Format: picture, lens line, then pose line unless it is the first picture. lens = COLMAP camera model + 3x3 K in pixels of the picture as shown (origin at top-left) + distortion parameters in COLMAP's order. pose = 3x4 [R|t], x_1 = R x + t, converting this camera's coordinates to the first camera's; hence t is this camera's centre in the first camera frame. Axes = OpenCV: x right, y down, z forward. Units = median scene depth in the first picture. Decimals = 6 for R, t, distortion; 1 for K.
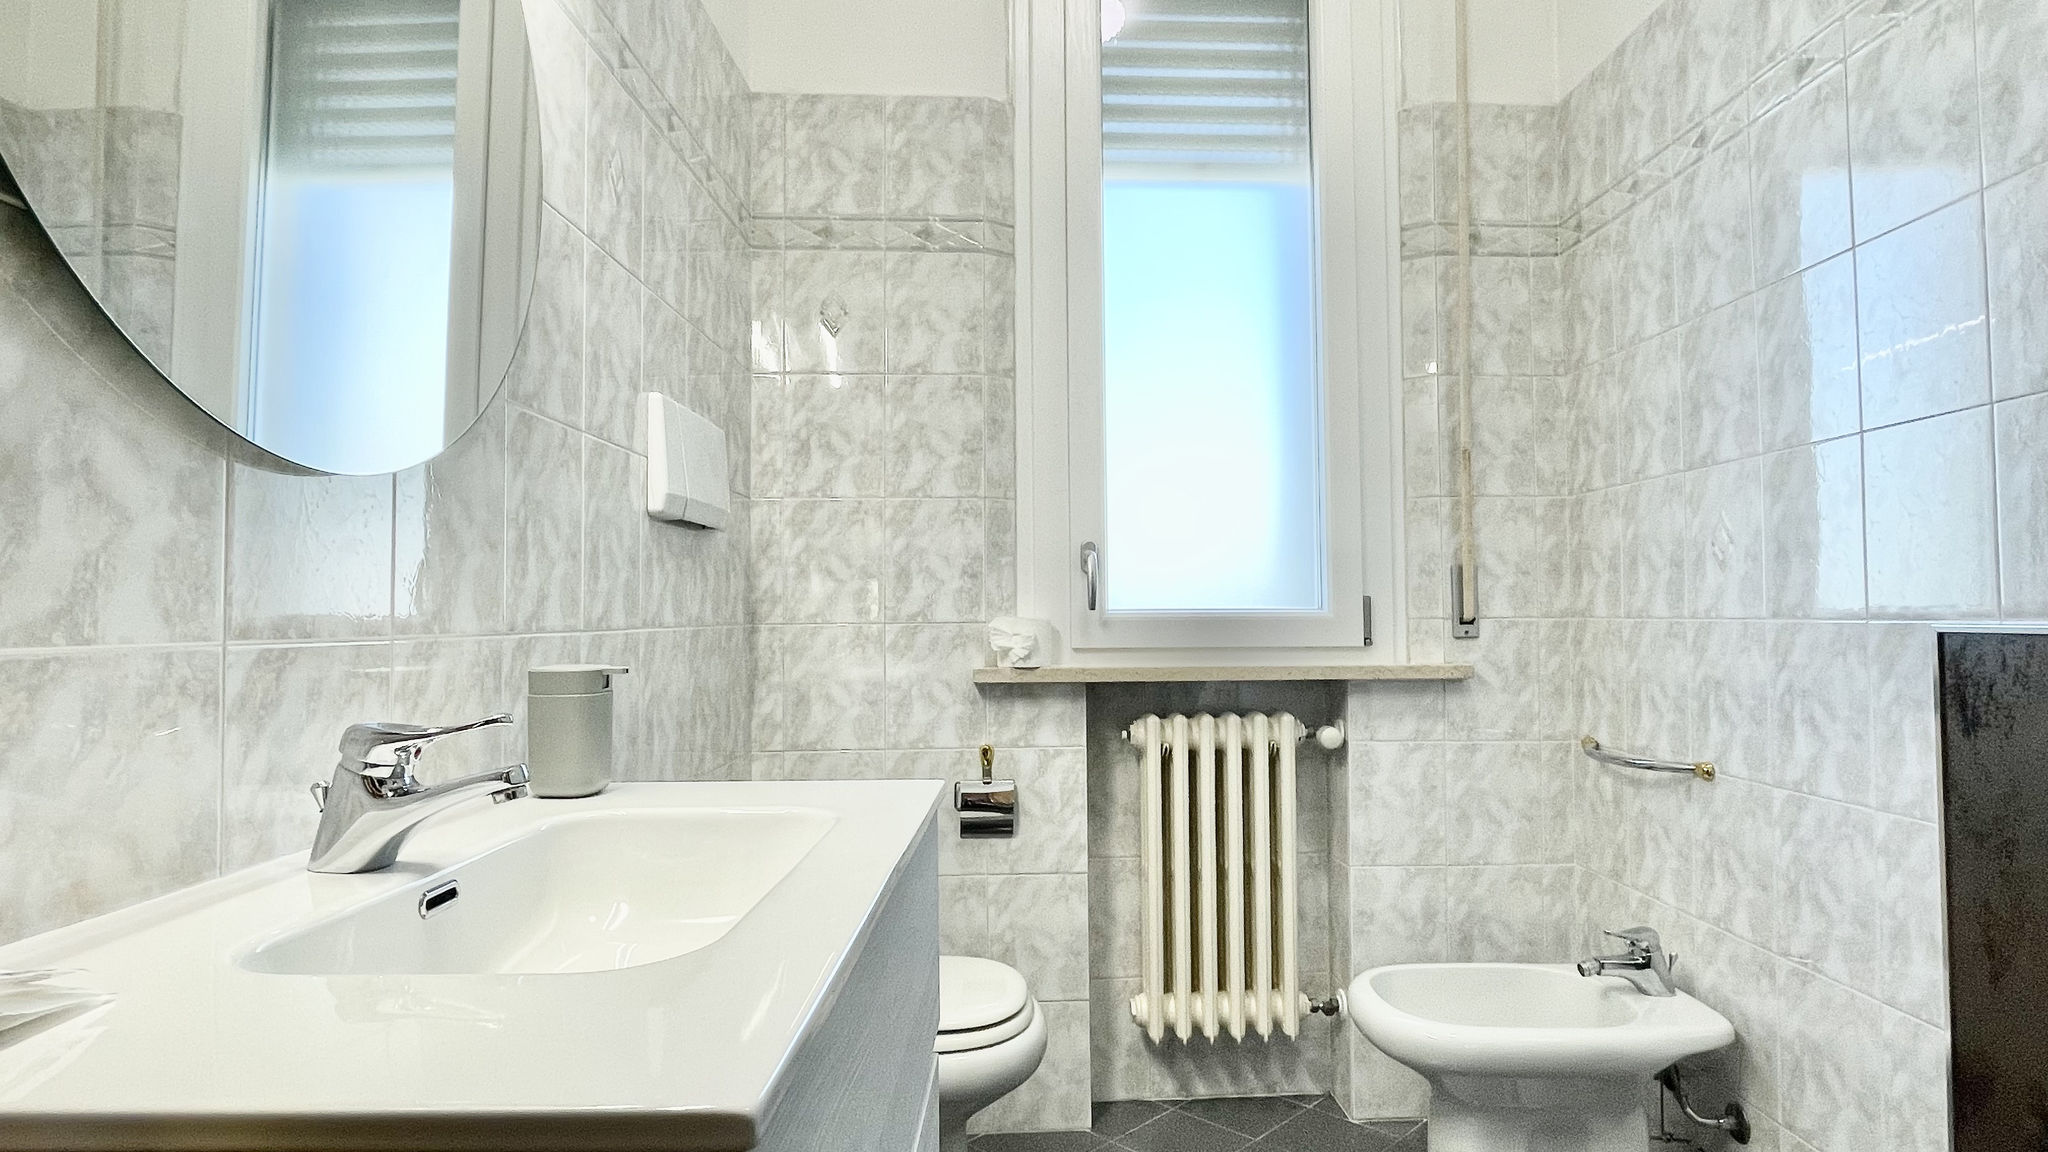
lens RADIAL K [[1098.2, 0, 1019.1], [0, 1098.2, 572.2], [0, 0, 1]] dist [-0.001634, -0.001262]
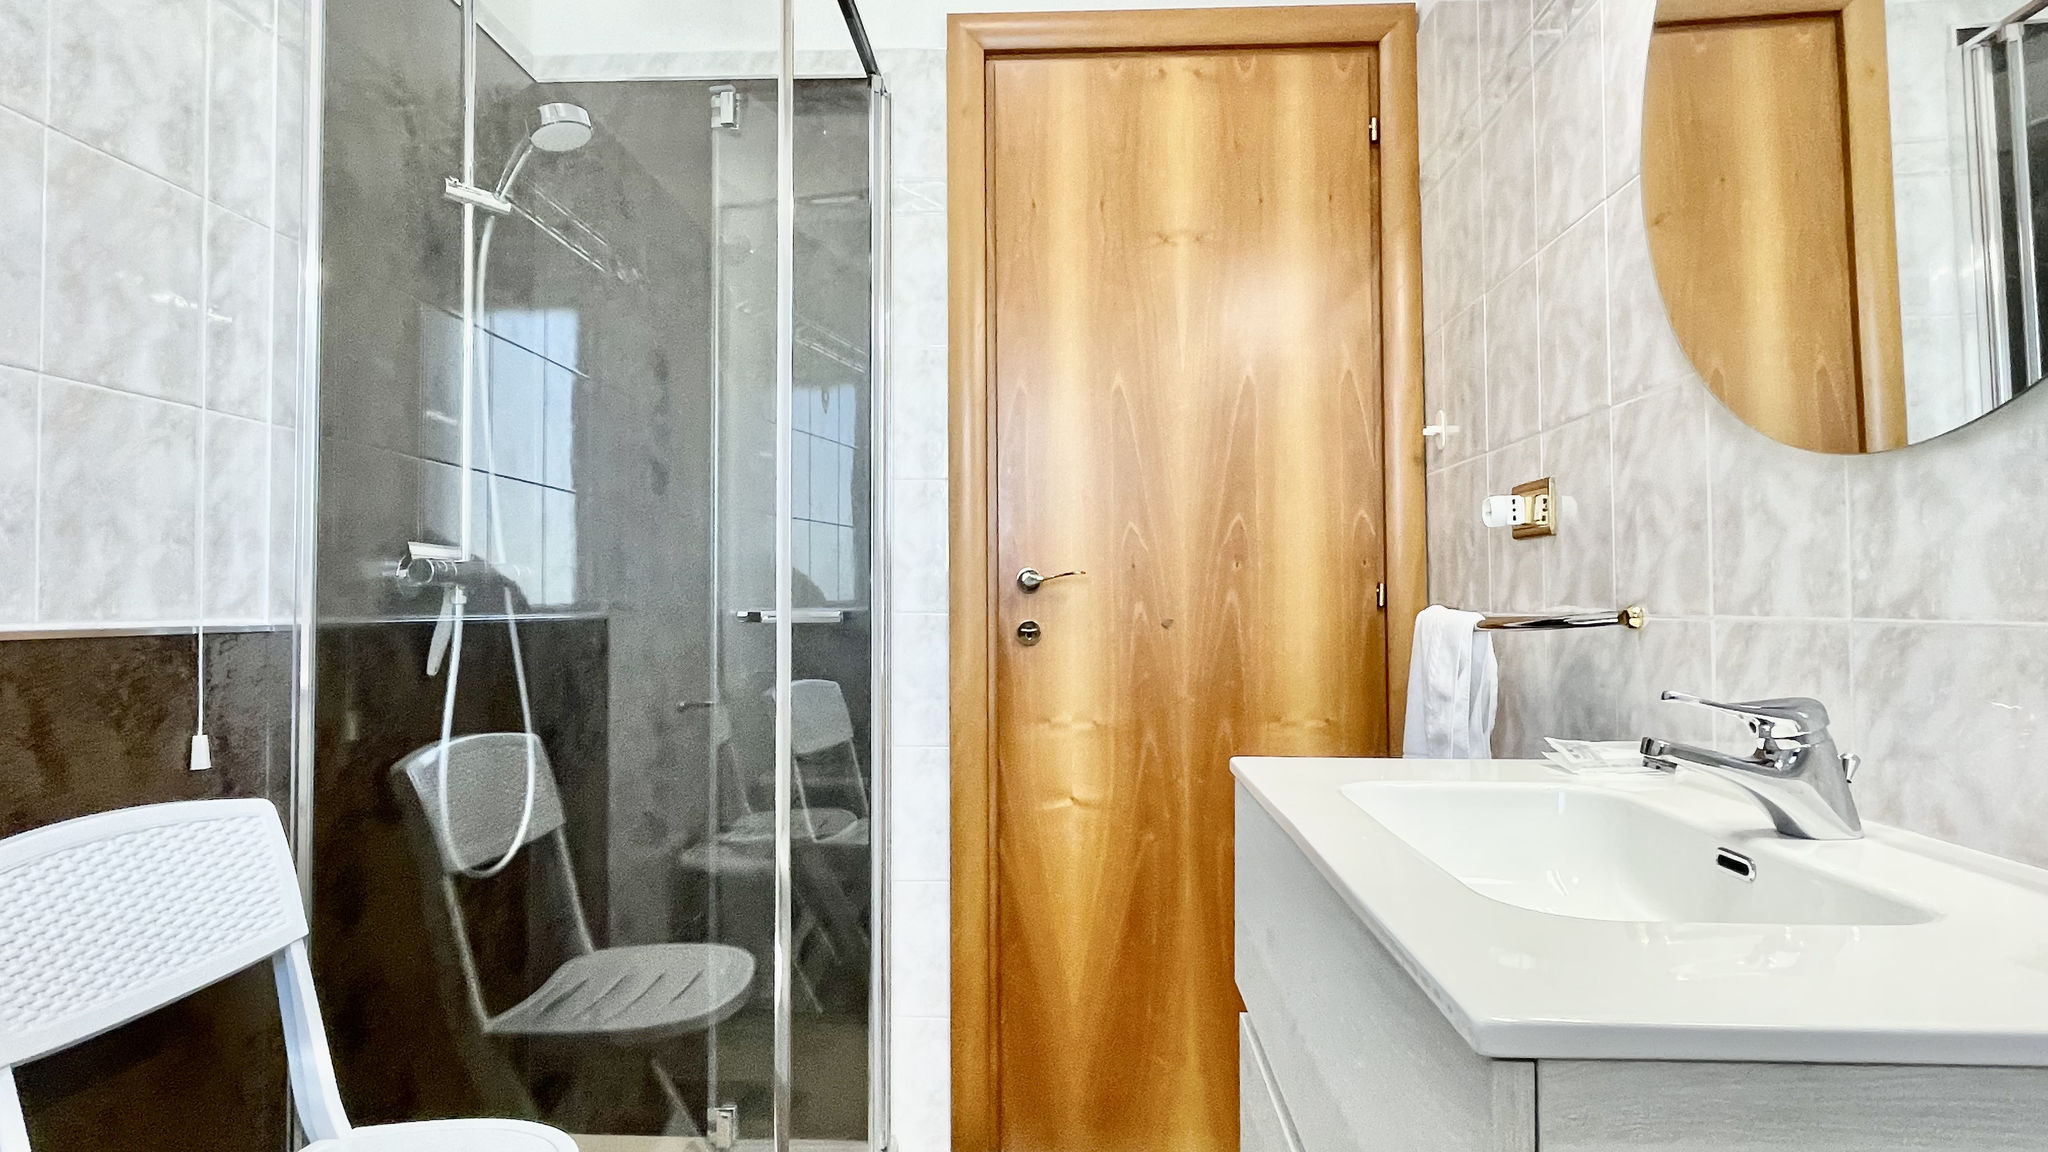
lens RADIAL K [[1110.8, 0, 1001.6], [0, 1110.8, 572.7], [0, 0, 1]] dist [-0.003490, 0.000398]
pose [[-0.997511, 0.014643, 0.068981, 0.034666], [0.010097, 0.997782, -0.065796, 0.026727], [-0.069791, -0.064936, -0.995446, 0.725653]]
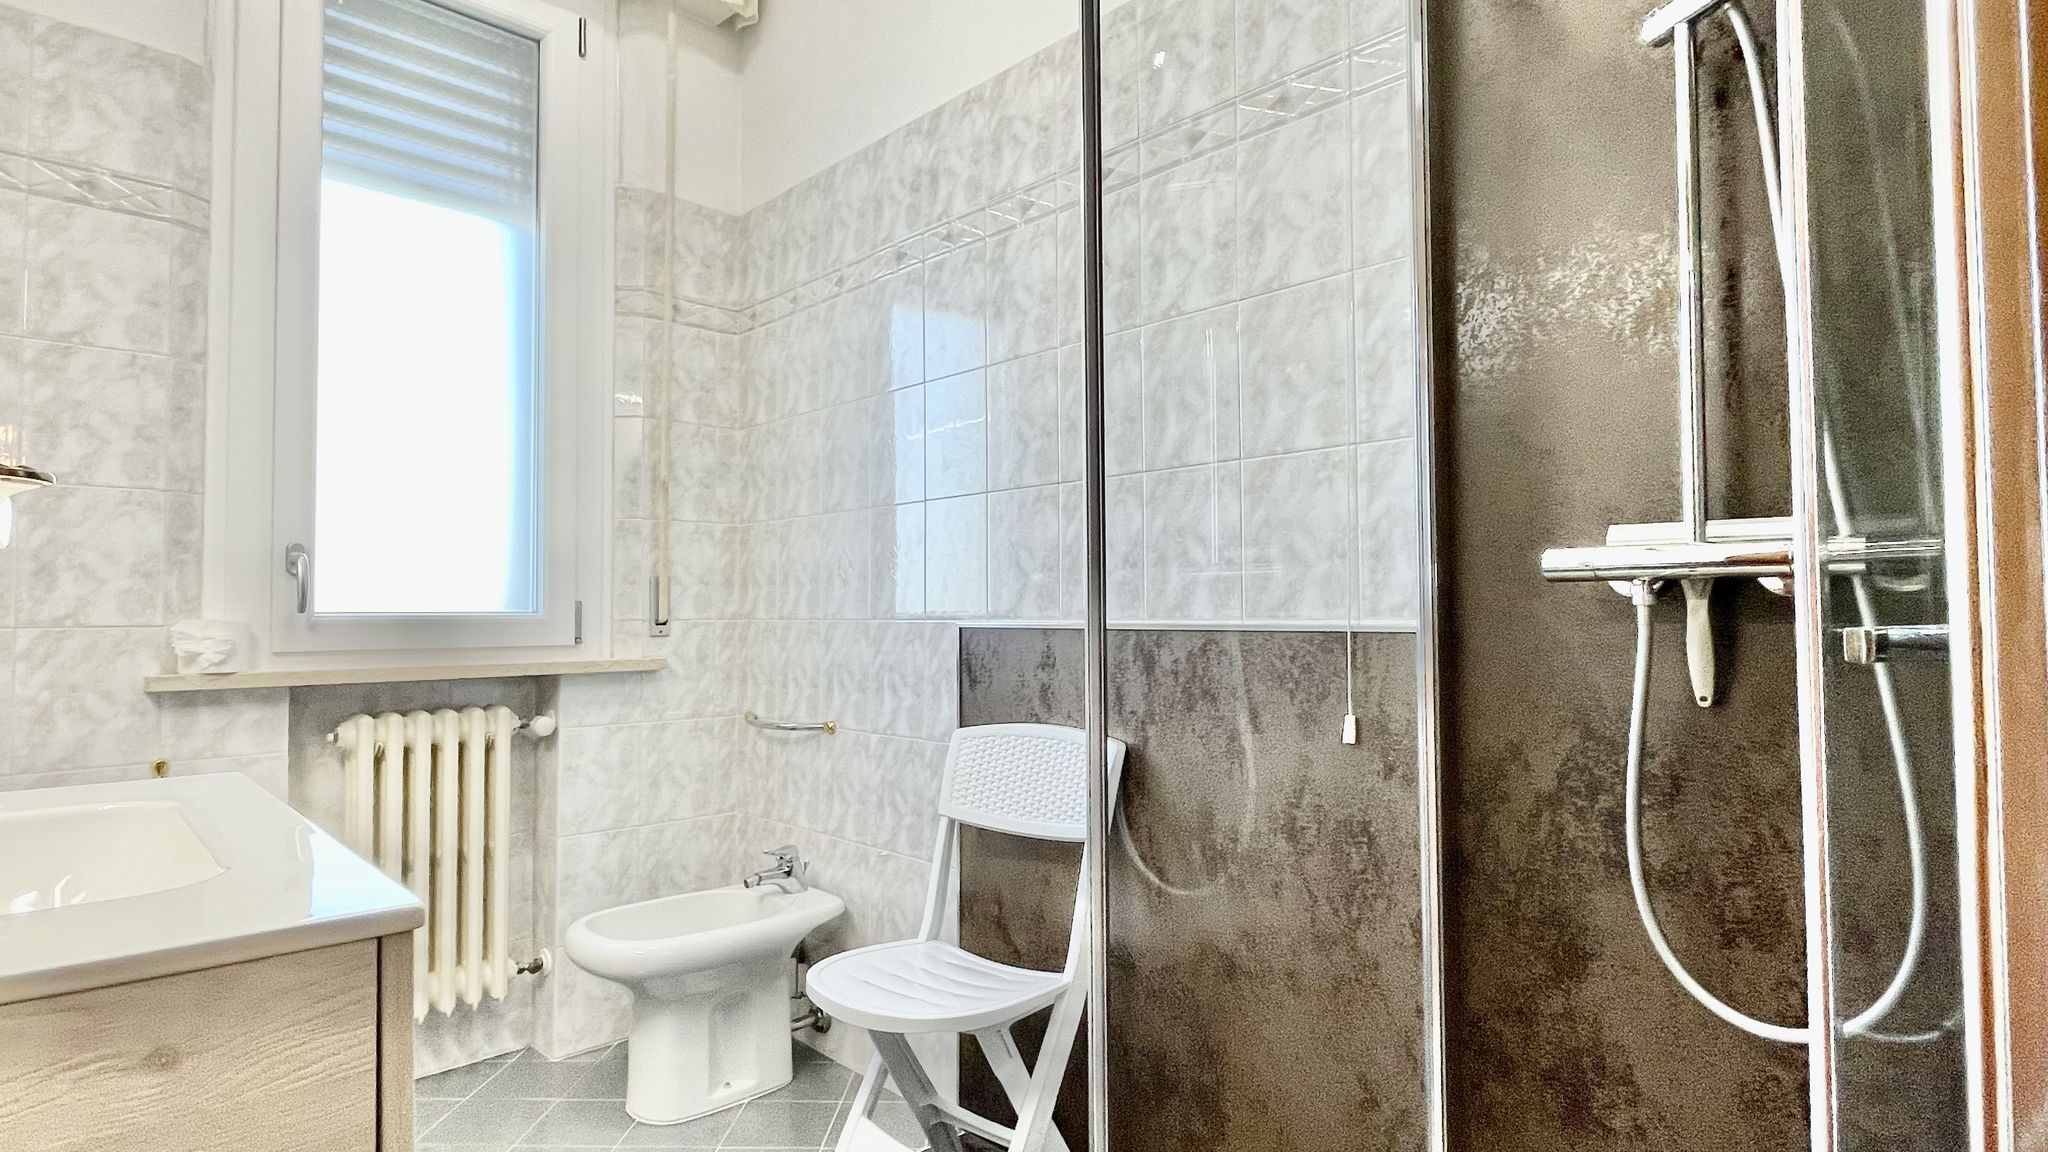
lens RADIAL K [[1098.2, 0, 1019.1], [0, 1098.2, 572.2], [0, 0, 1]] dist [-0.001634, -0.001262]
pose [[0.730476, 0.027343, 0.682391, -0.133991], [-0.025739, 0.999591, -0.012500, -0.006125], [-0.682454, -0.008433, 0.730880, -0.158978]]
